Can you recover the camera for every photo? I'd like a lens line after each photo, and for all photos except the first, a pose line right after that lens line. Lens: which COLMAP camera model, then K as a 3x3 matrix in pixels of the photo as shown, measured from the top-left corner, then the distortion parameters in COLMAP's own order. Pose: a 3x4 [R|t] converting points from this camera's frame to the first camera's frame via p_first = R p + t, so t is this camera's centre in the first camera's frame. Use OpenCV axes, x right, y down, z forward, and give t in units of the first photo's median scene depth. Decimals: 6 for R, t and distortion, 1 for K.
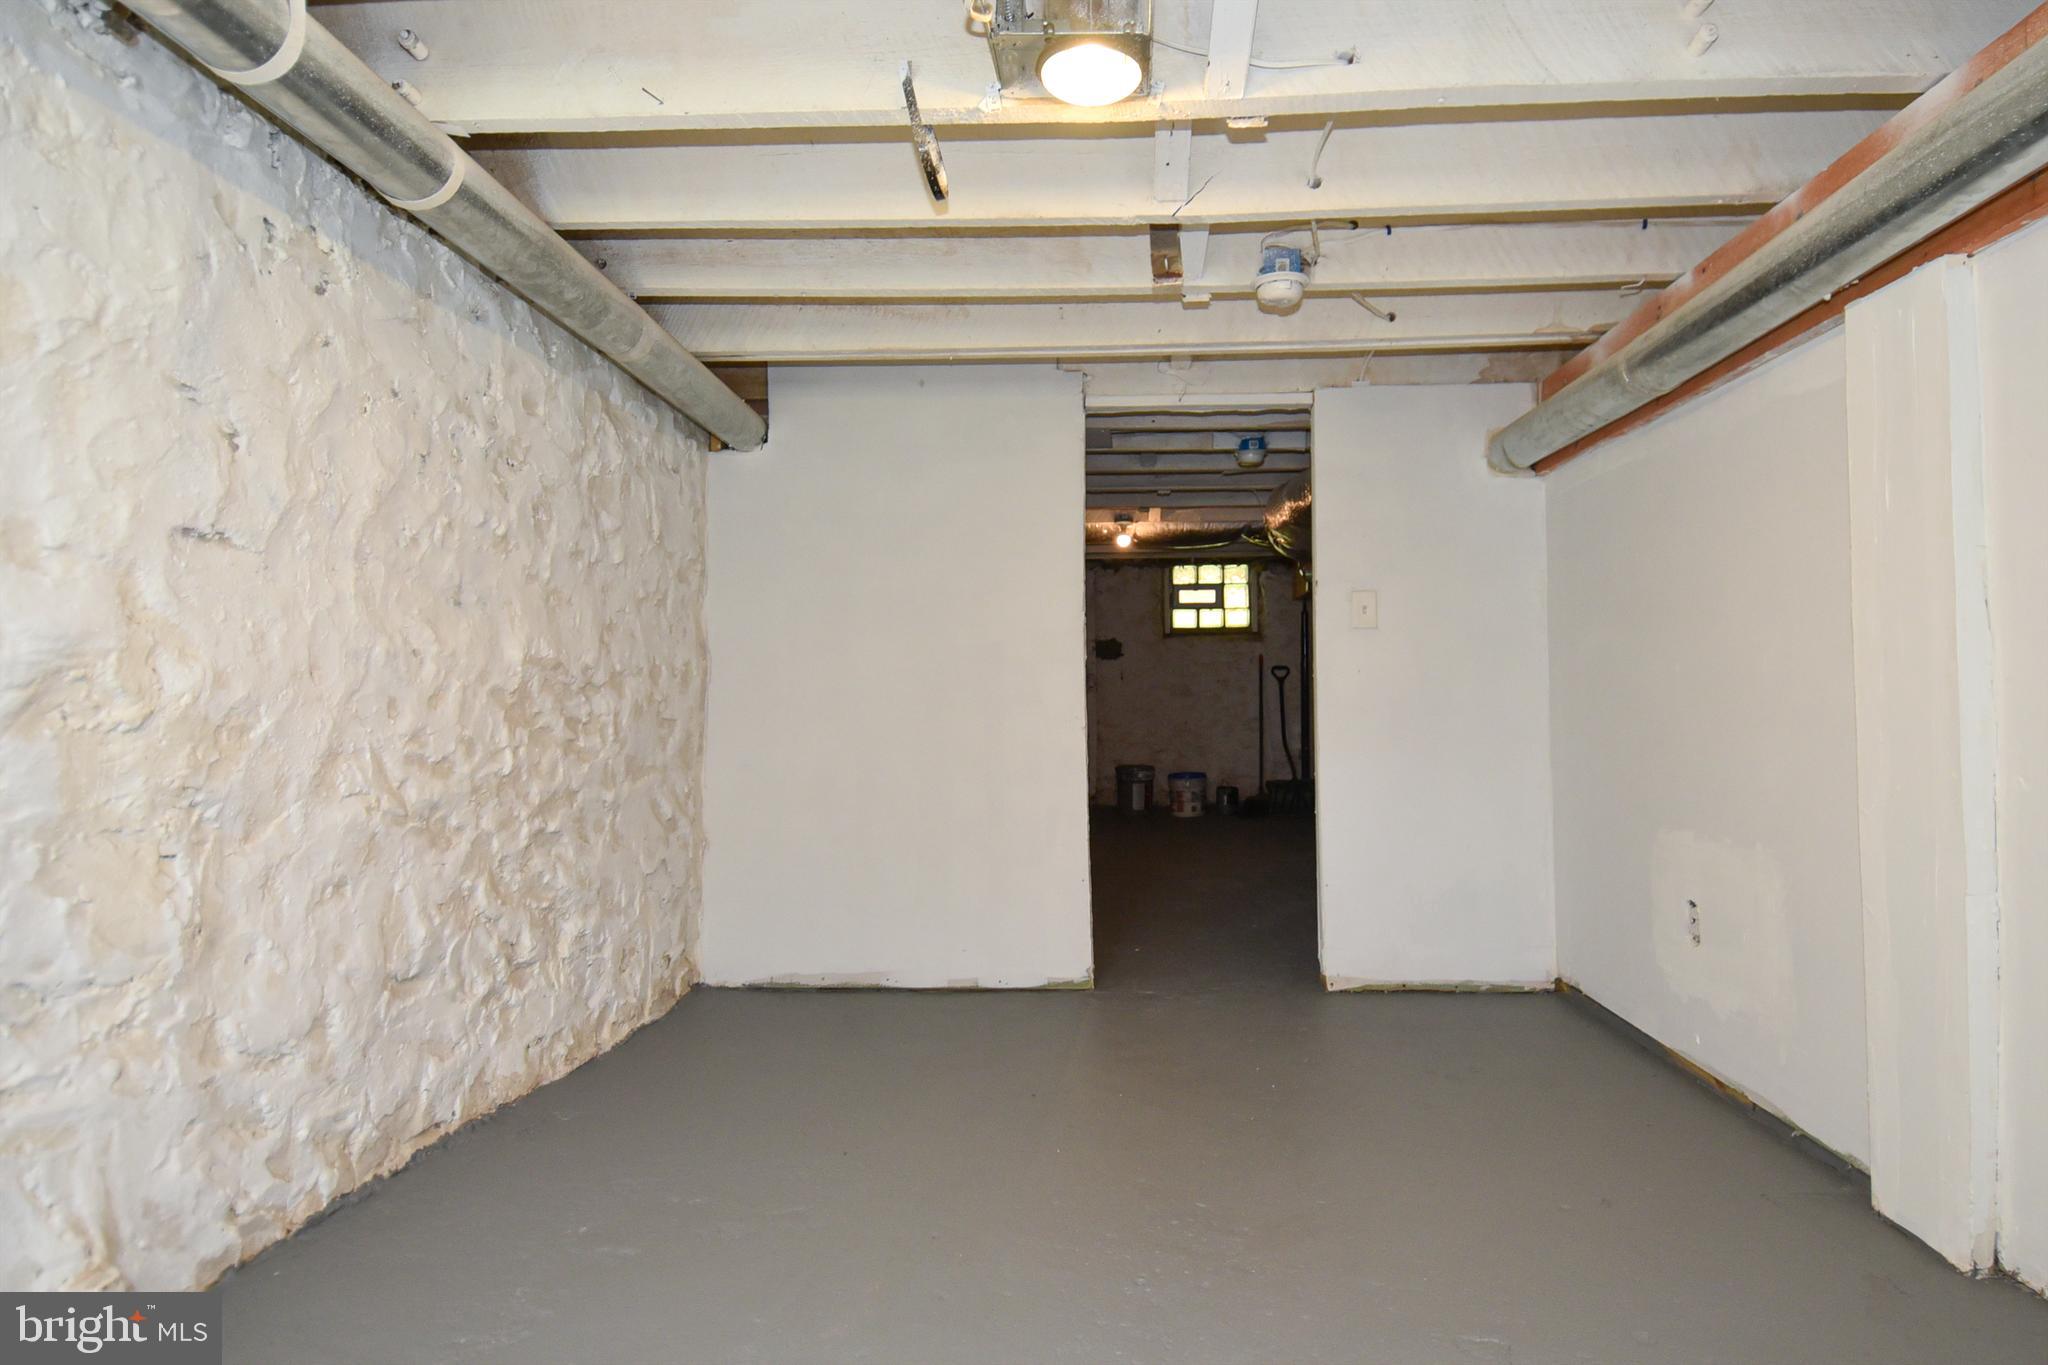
lens RADIAL K [[1098.0, 0, 1035.3], [0, 1098.0, 684.0], [0, 0, 1]] dist [0.030650, -0.037318]
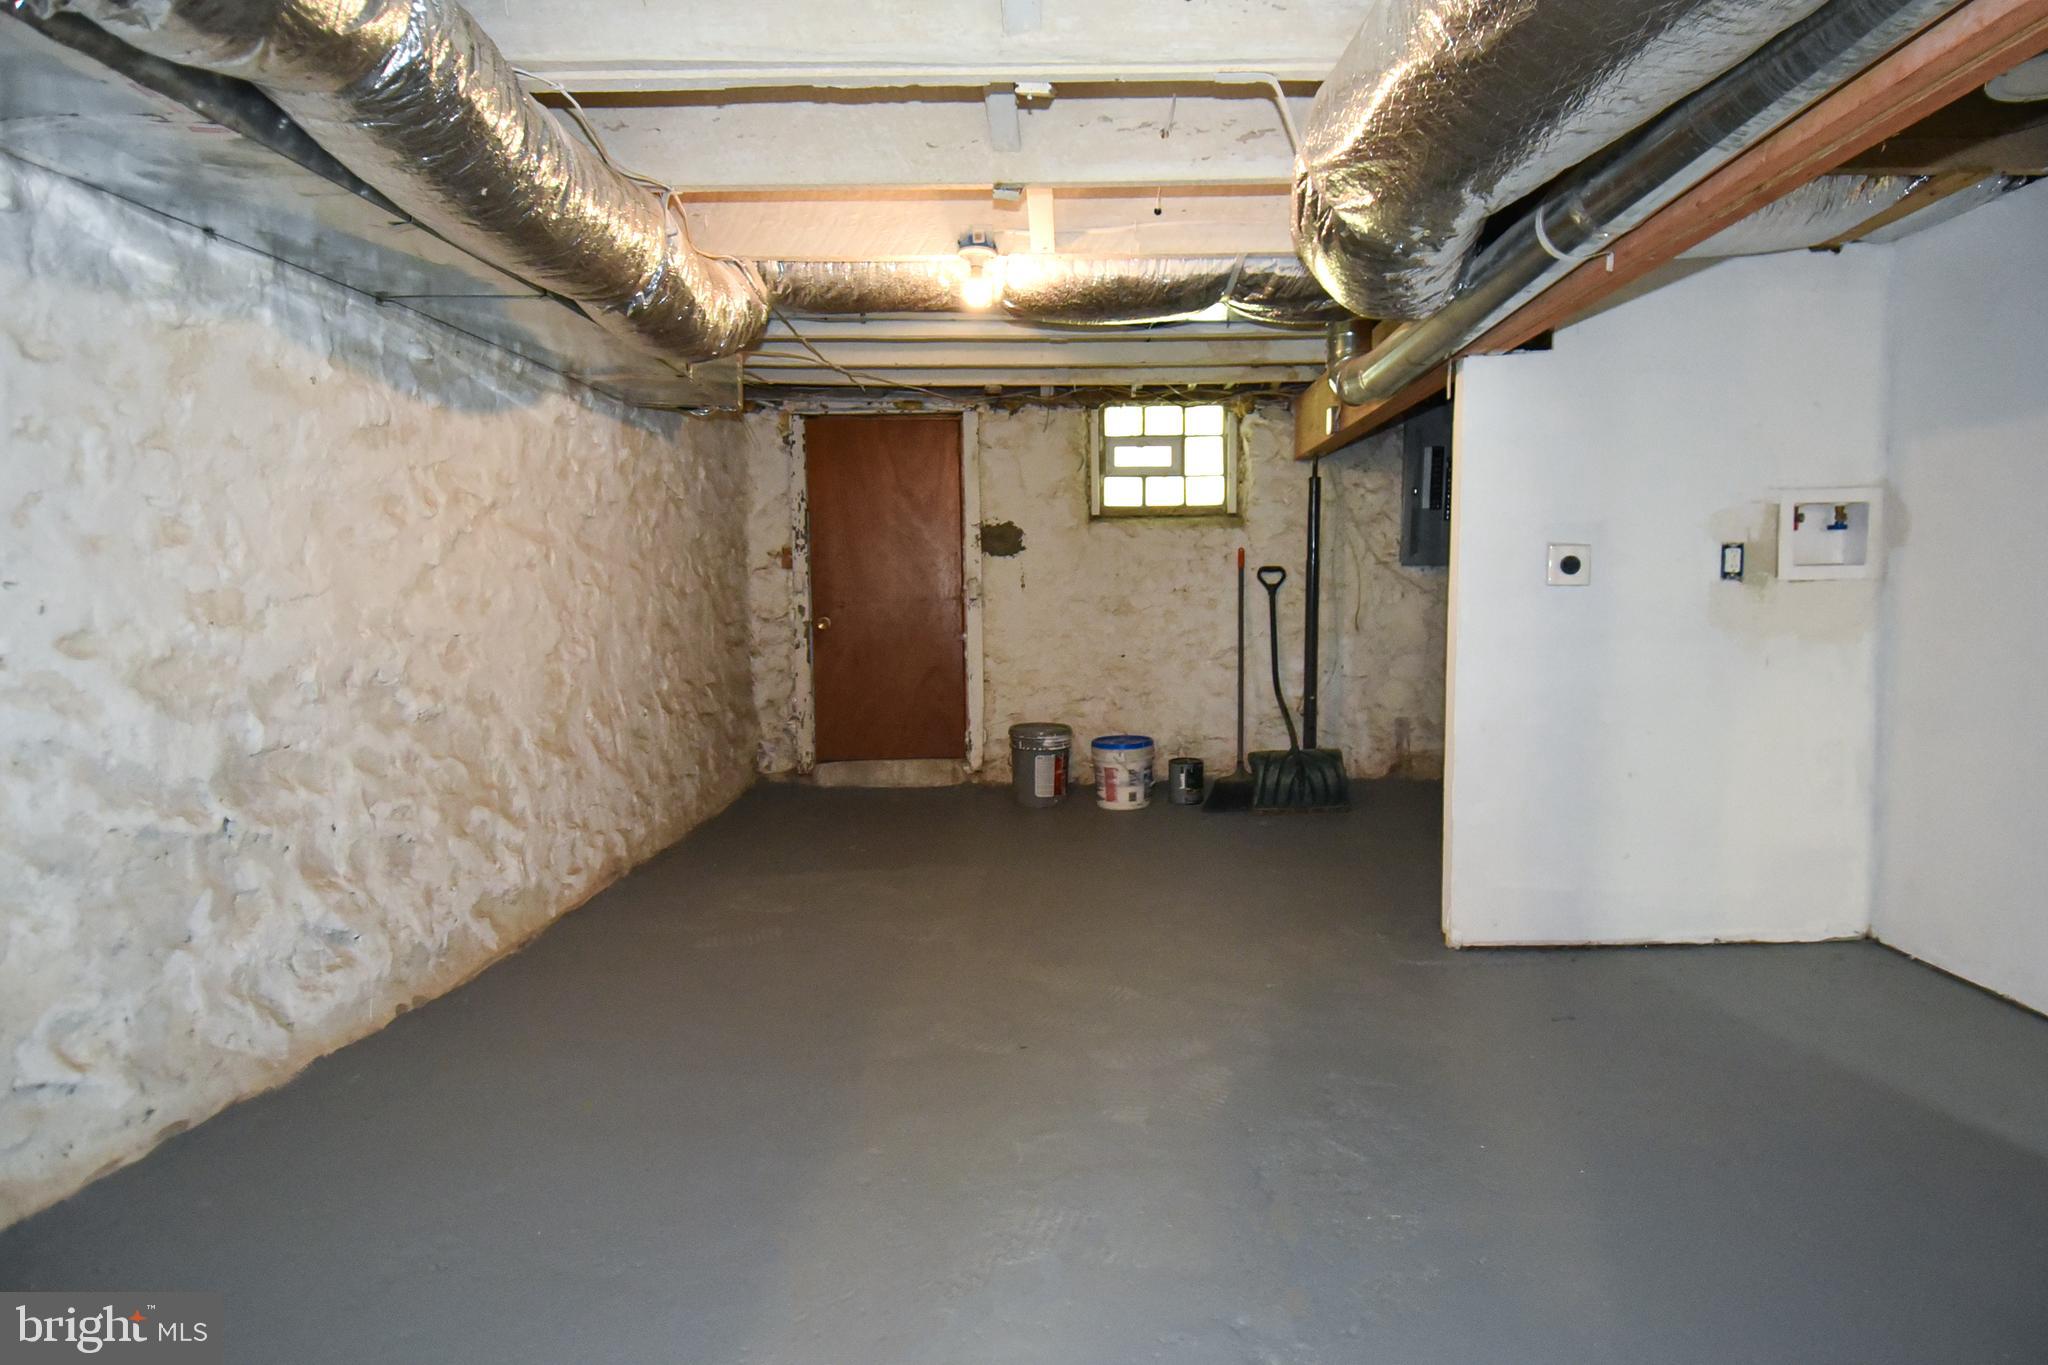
lens RADIAL K [[1098.0, 0, 1021.5], [0, 1098.0, 678.2], [0, 0, 1]] dist [0.030650, -0.037318]
pose [[0.999624, -0.000536, 0.027400, 0.061027], [-0.001695, 0.996684, 0.081353, -0.003366], [-0.027353, -0.081369, 0.996309, 0.366584]]
